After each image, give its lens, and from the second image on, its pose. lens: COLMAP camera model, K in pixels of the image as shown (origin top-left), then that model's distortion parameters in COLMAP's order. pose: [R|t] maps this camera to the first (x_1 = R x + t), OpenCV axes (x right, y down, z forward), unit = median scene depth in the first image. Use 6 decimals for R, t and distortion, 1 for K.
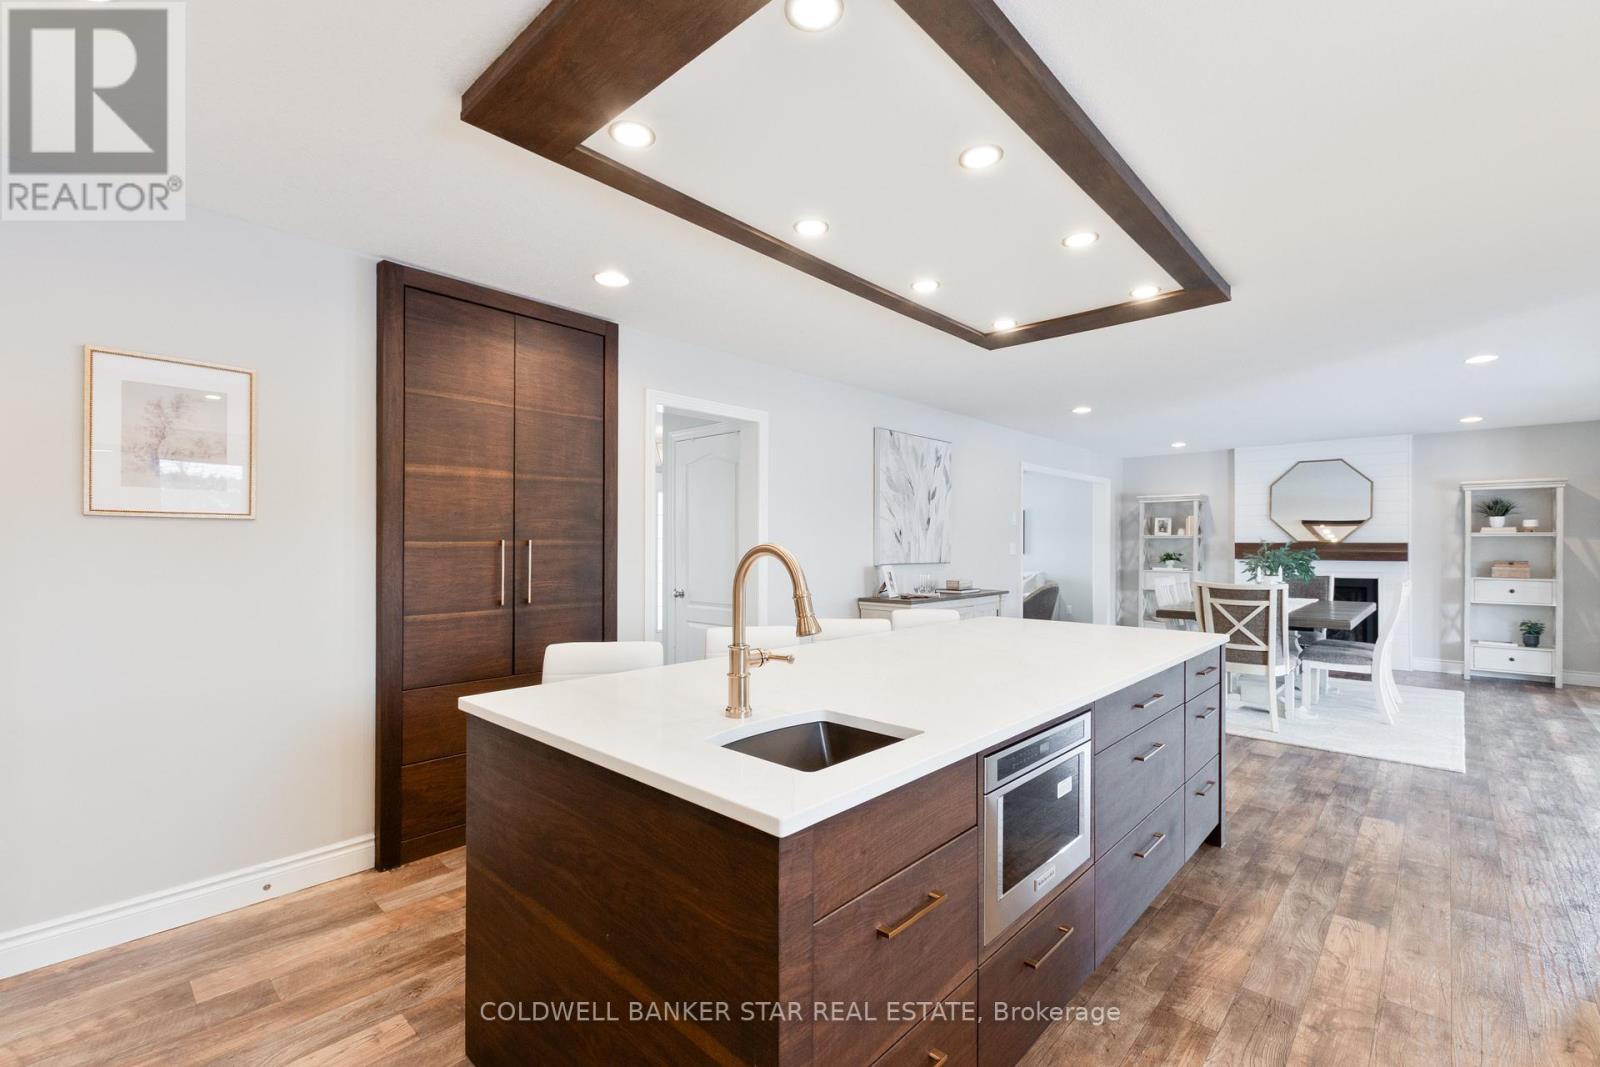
lens RADIAL K [[702.5, 0, 794.1], [0, 702.5, 541.8], [0, 0, 1]] dist [0.006518, -0.003717]
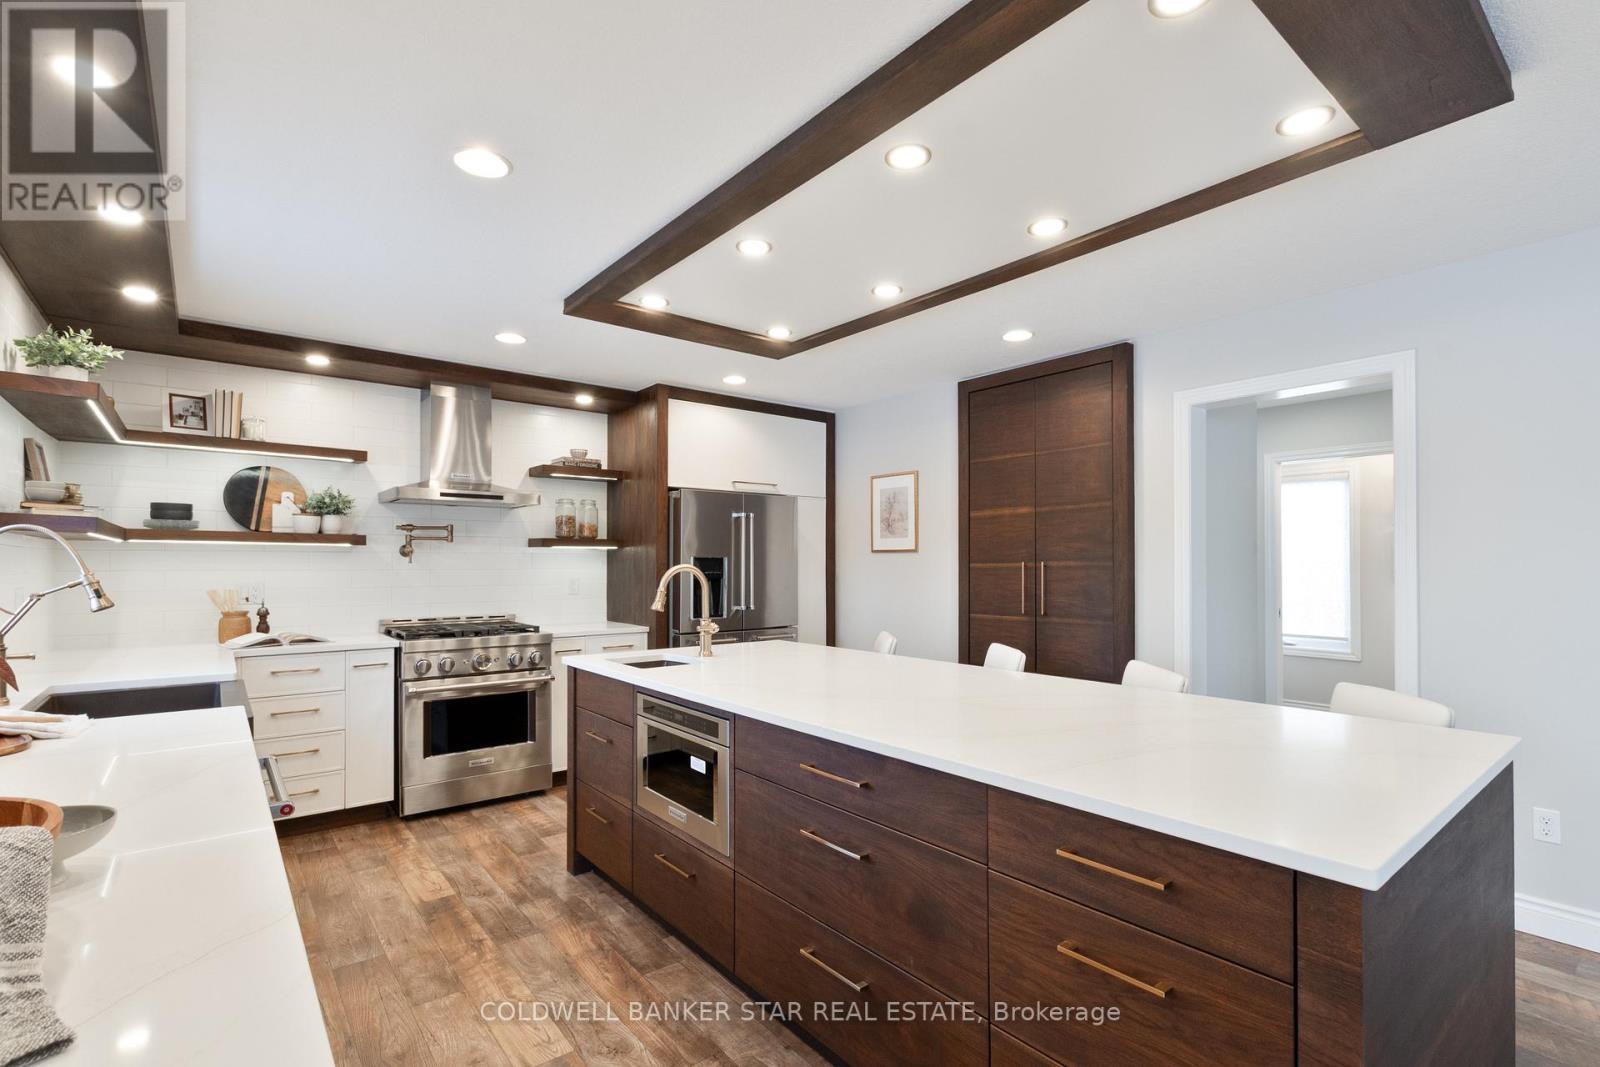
lens RADIAL K [[733.4, 0, 810.6], [0, 733.4, 559.1], [0, 0, 1]] dist [-0.008682, -0.000324]
pose [[-0.133627, -0.008199, -0.990998, 0.597304], [0.005519, 0.999944, -0.009018, 0.001168], [0.991016, -0.006674, -0.133574, 0.504557]]
